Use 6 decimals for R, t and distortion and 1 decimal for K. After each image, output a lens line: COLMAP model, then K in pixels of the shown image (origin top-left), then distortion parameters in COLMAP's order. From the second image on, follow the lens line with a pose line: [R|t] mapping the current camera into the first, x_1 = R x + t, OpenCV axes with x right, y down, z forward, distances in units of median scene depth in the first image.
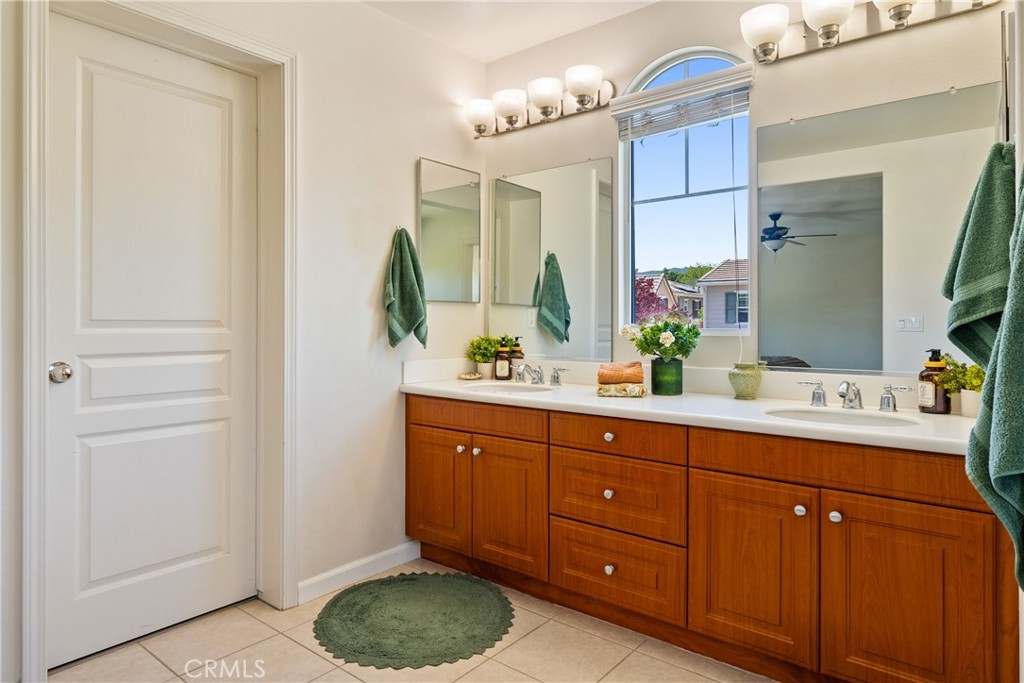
lens RADIAL K [[607.6, 0, 513.4], [0, 607.6, 321.5], [0, 0, 1]] dist [0.005165, 0.000297]
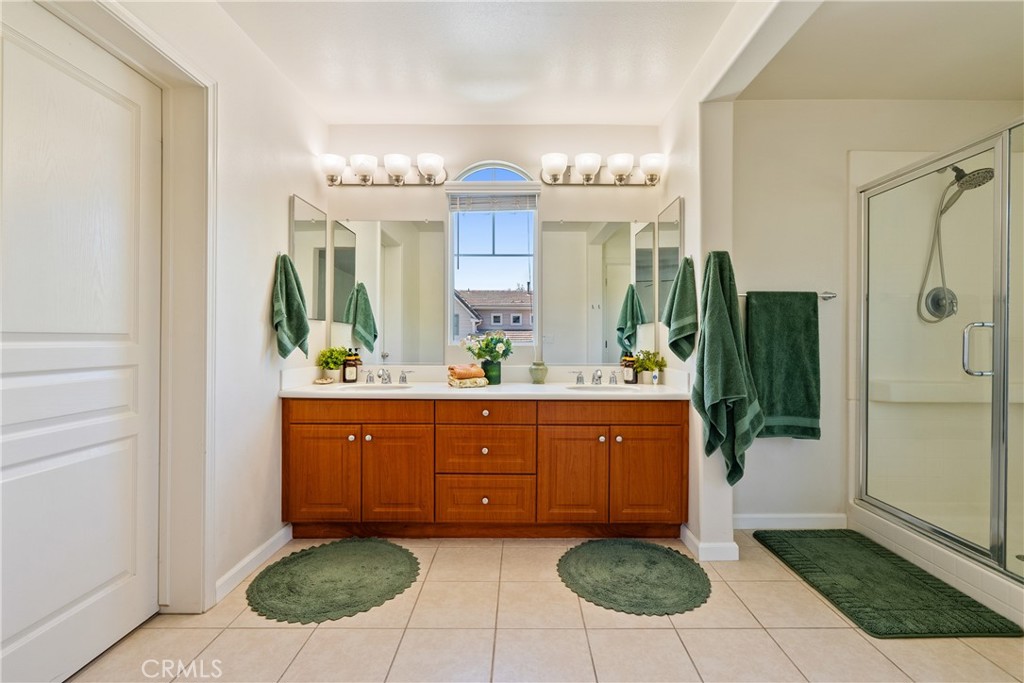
lens RADIAL K [[464.4, 0, 519.3], [0, 464.4, 337.1], [0, 0, 1]] dist [-0.008590, 0.003909]
pose [[0.773949, 0.003883, 0.633236, -0.459231], [-0.005424, 0.999985, 0.000497, 0.000175], [-0.633224, -0.003819, 0.773959, 0.048482]]
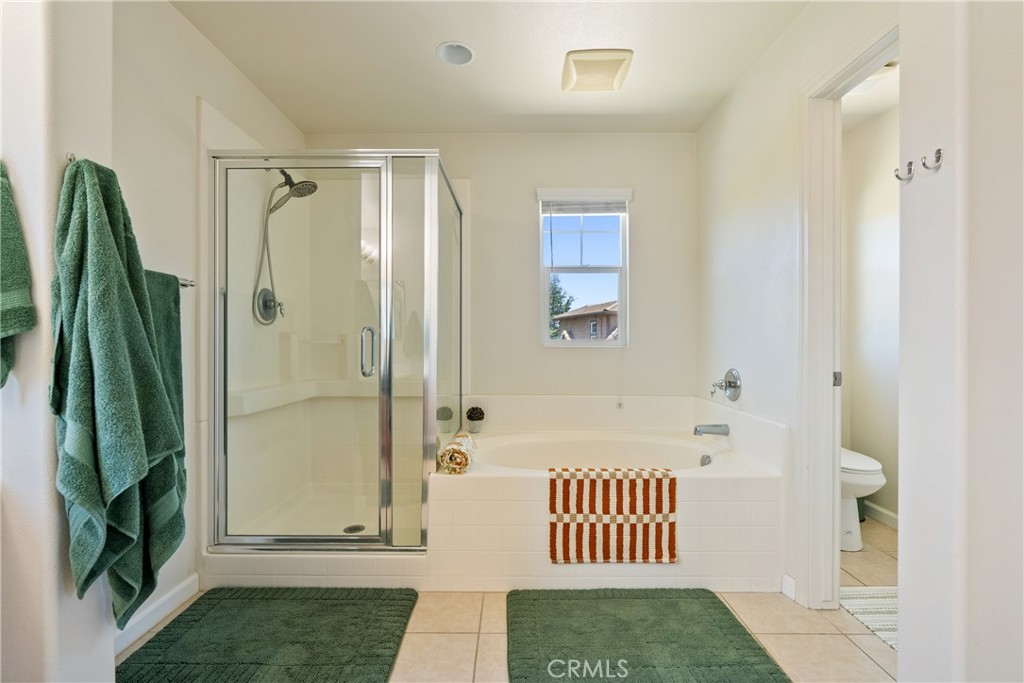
lens RADIAL K [[464.4, 0, 507.9], [0, 464.4, 336.7], [0, 0, 1]] dist [-0.008590, 0.003909]
pose [[-0.621636, 0.008704, 0.783258, -0.162551], [0.004731, 0.999962, -0.007357, -0.000943], [-0.783292, -0.000868, -0.621653, 0.496755]]
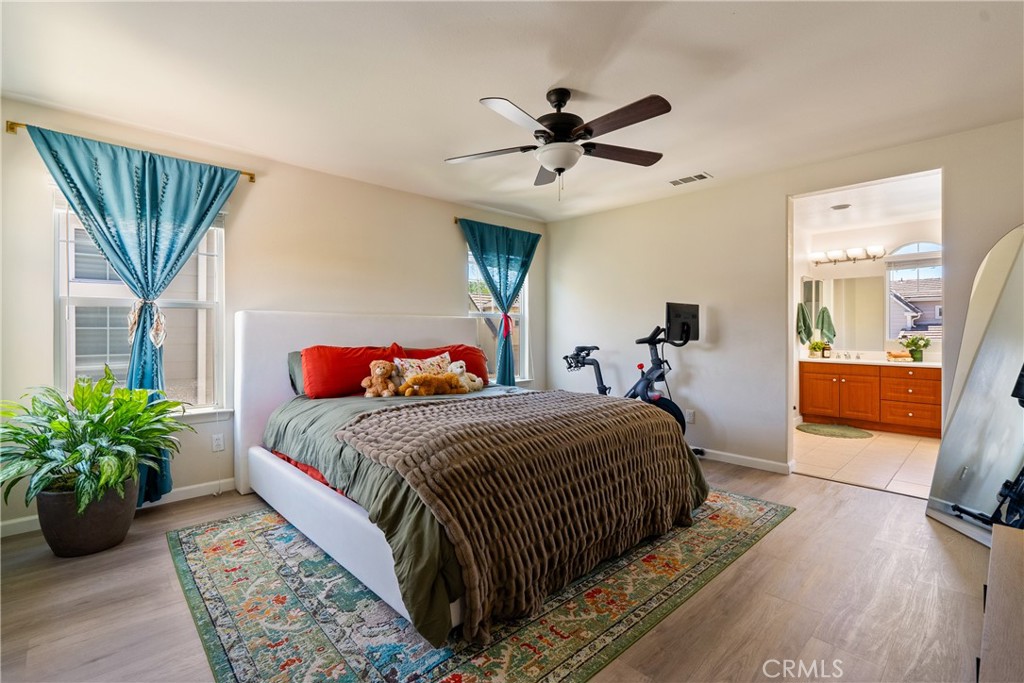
lens RADIAL K [[464.4, 0, 495.9], [0, 464.4, 330.3], [0, 0, 1]] dist [-0.008590, 0.003909]
pose [[0.989615, 0.001387, -0.143739, -1.490506], [-0.001033, 0.999996, 0.002536, -0.035954], [0.143742, -0.002361, 0.989612, -1.551788]]
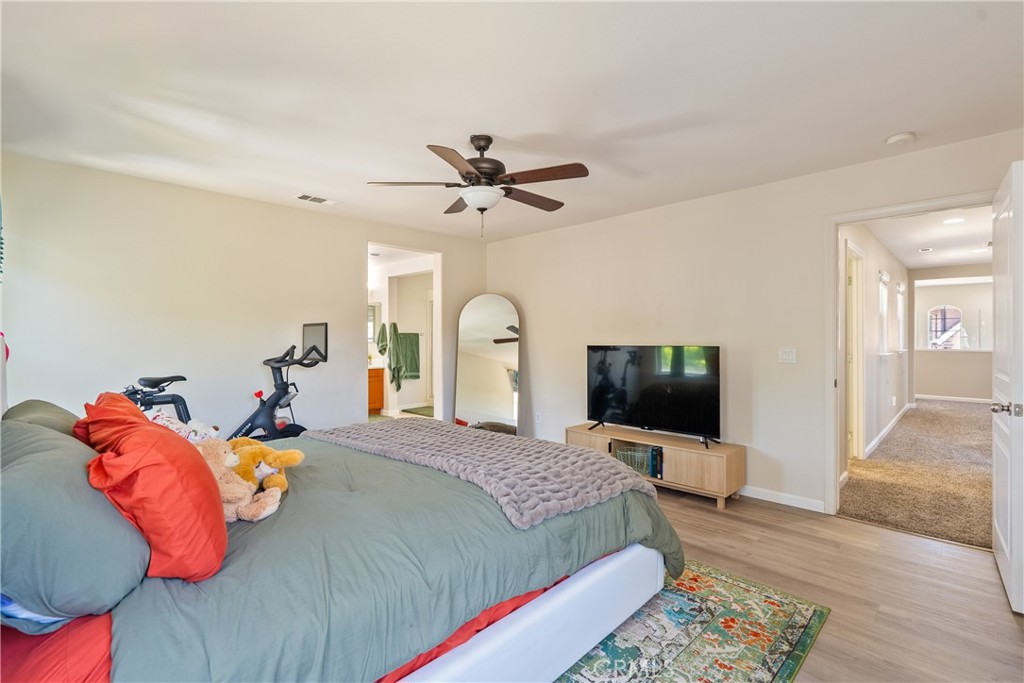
lens RADIAL K [[464.4, 0, 525.6], [0, 464.4, 332.0], [0, 0, 1]] dist [-0.008590, 0.003909]
pose [[0.080158, 0.011265, 0.996719, -2.692258], [-0.000386, 0.999936, -0.011270, -0.080869], [-0.996782, 0.000519, 0.080157, -0.646576]]
